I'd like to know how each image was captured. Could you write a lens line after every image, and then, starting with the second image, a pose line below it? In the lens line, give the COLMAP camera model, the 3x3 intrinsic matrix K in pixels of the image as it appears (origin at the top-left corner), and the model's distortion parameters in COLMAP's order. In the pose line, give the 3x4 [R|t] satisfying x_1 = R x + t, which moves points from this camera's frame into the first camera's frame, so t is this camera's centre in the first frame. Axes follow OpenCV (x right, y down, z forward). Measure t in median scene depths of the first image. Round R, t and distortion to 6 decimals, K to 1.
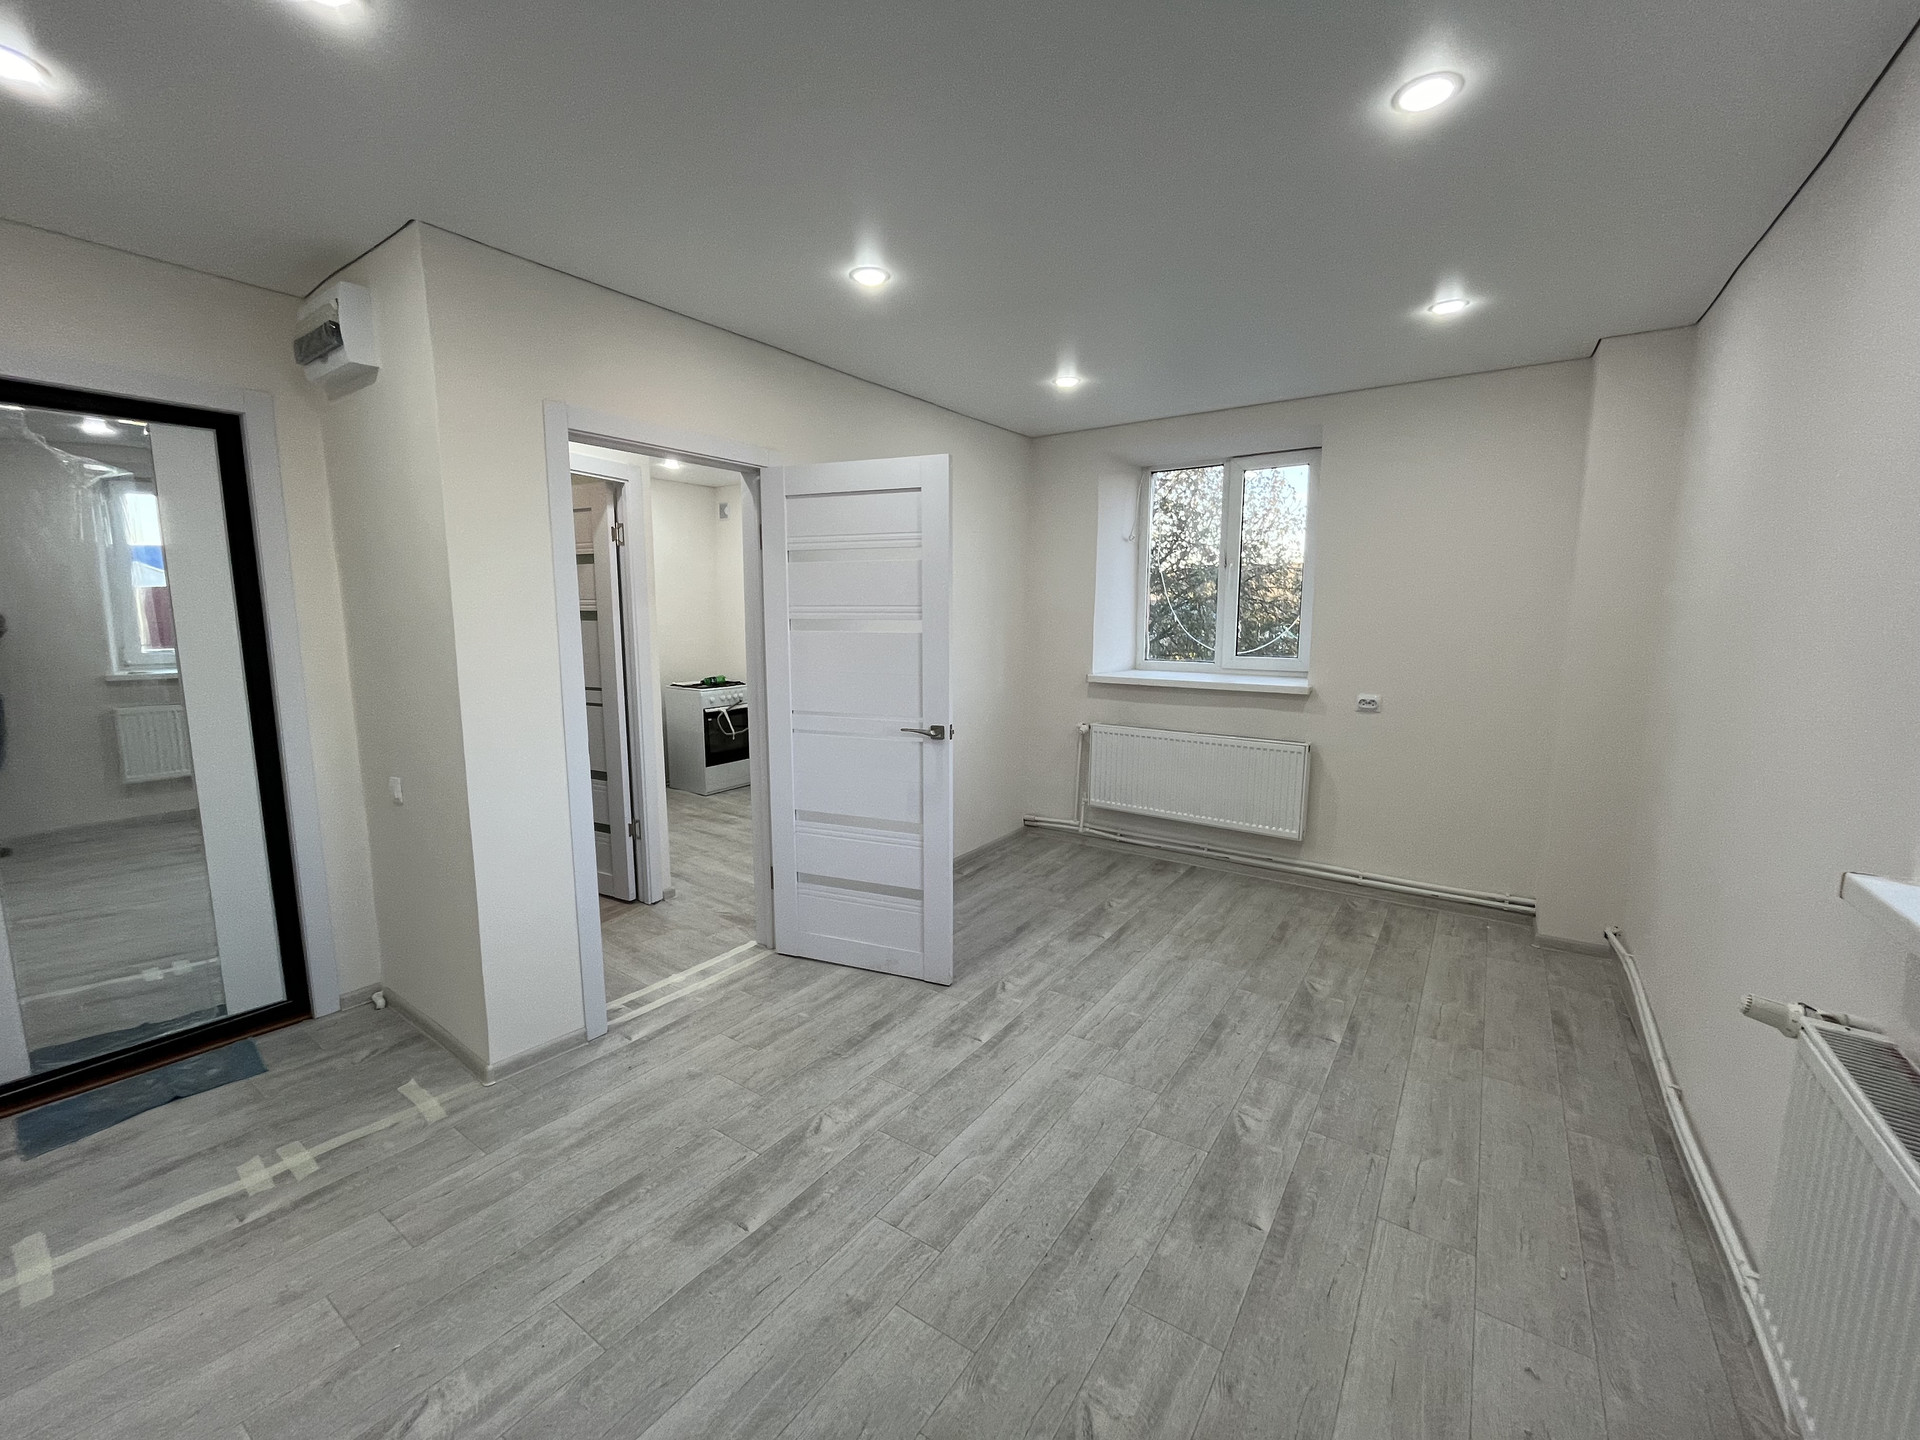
lens RADIAL K [[776.5, 0, 953.4], [0, 776.5, 721.1], [0, 0, 1]] dist [-0.003091, -0.000521]
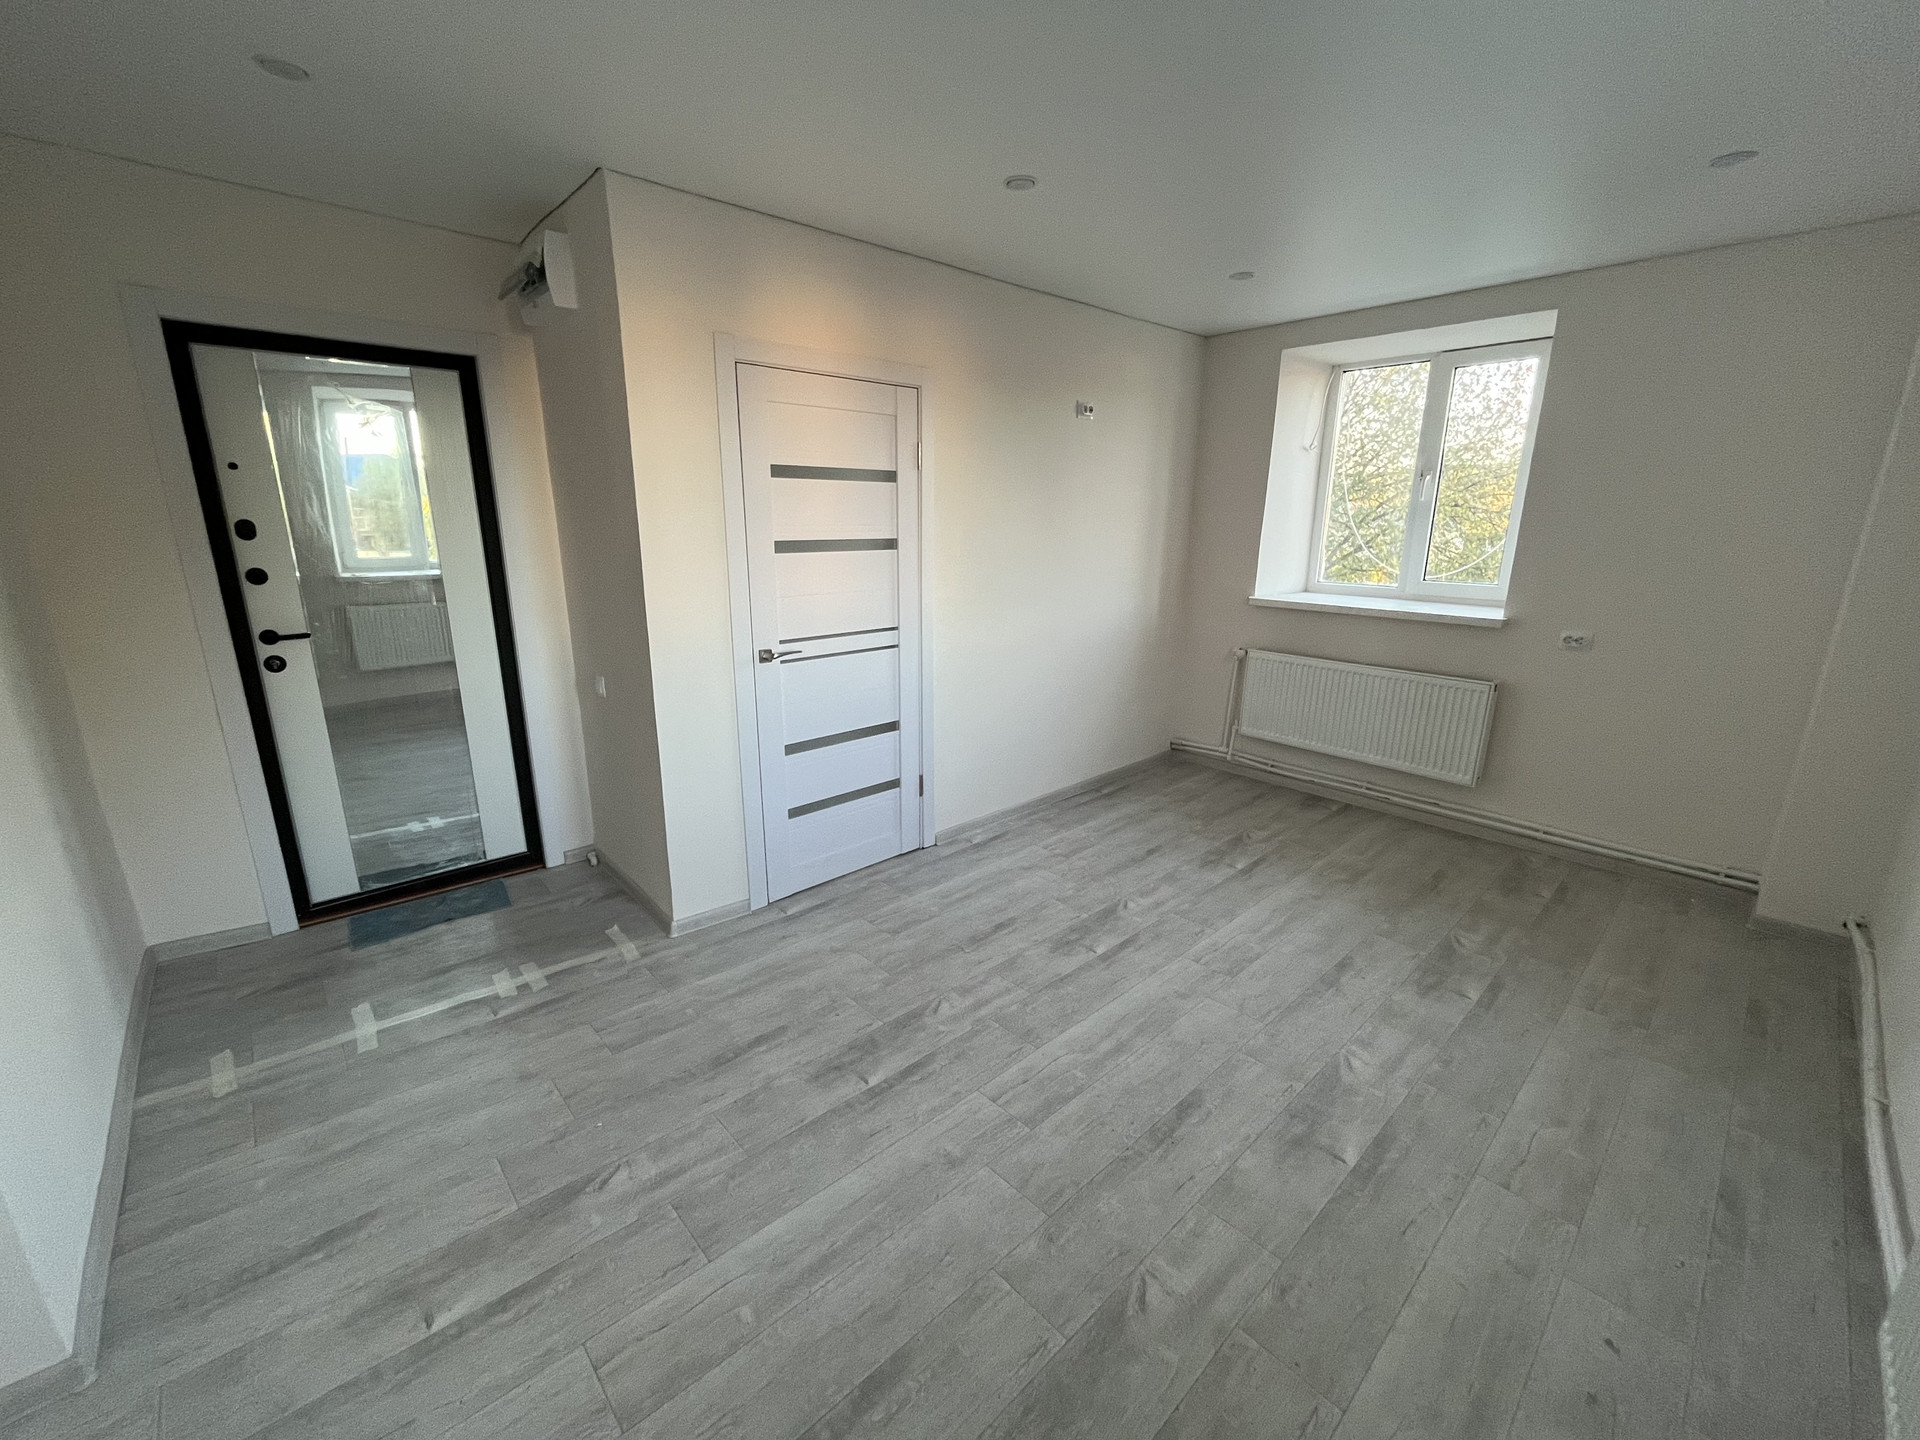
lens RADIAL K [[776.5, 0, 953.4], [0, 776.5, 721.1], [0, 0, 1]] dist [-0.003091, -0.000521]
pose [[0.975820, 0.061322, -0.209796, 0.052723], [-0.036202, 0.991925, 0.121546, -0.021989], [0.215556, -0.111012, 0.970161, -0.031289]]
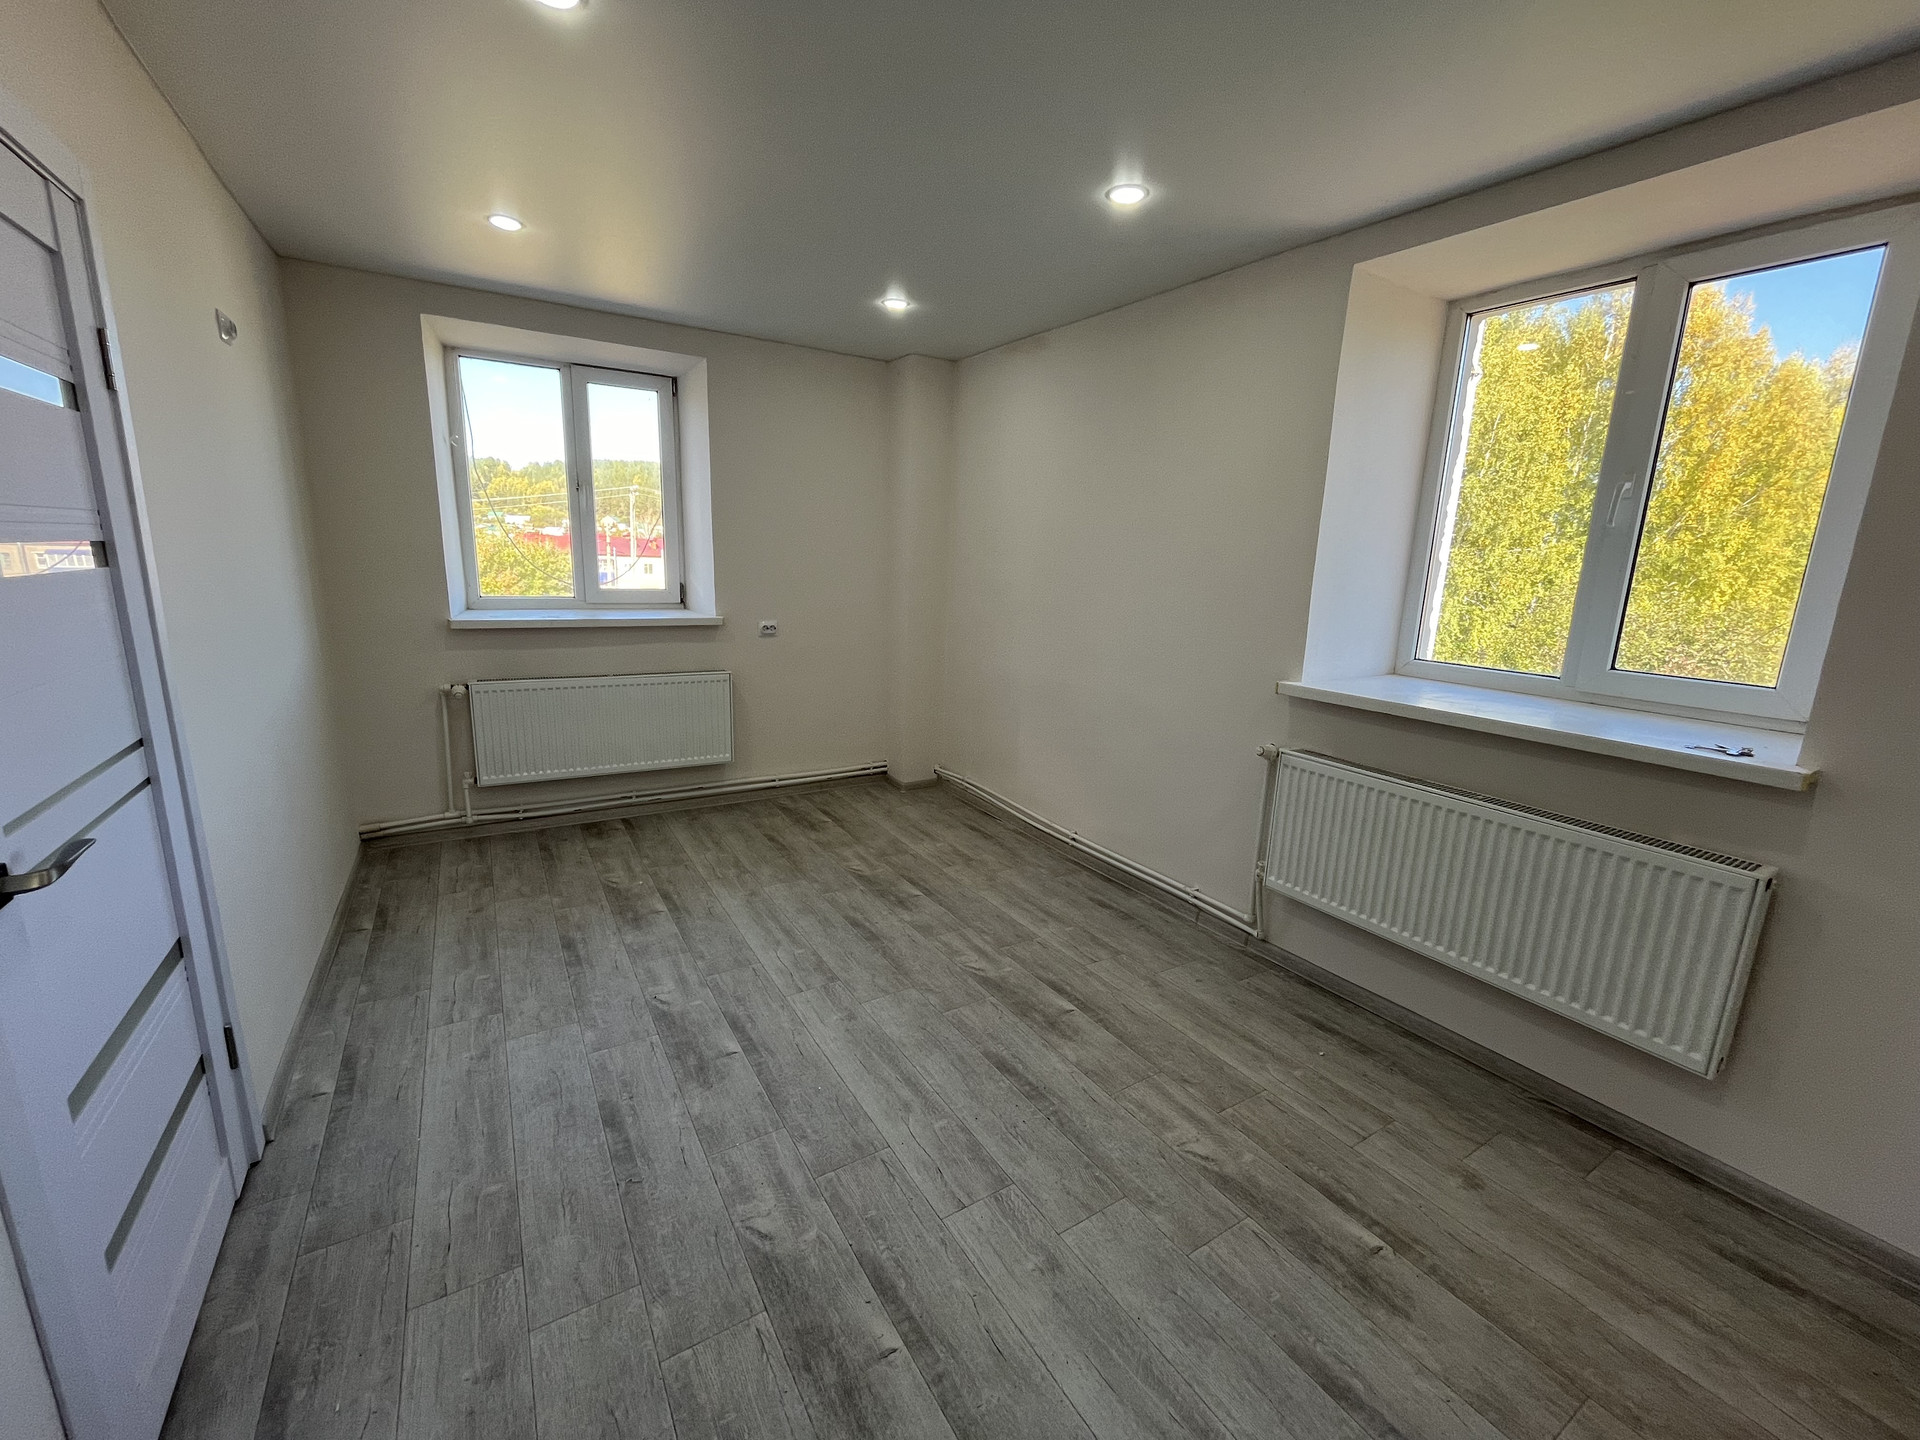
lens RADIAL K [[776.5, 0, 953.4], [0, 776.5, 721.1], [0, 0, 1]] dist [-0.003091, -0.000521]
pose [[0.398445, -0.179329, 0.899490, -0.629006], [0.092303, 0.983561, 0.155202, -0.064473], [-0.912536, 0.021186, 0.408447, 0.462234]]
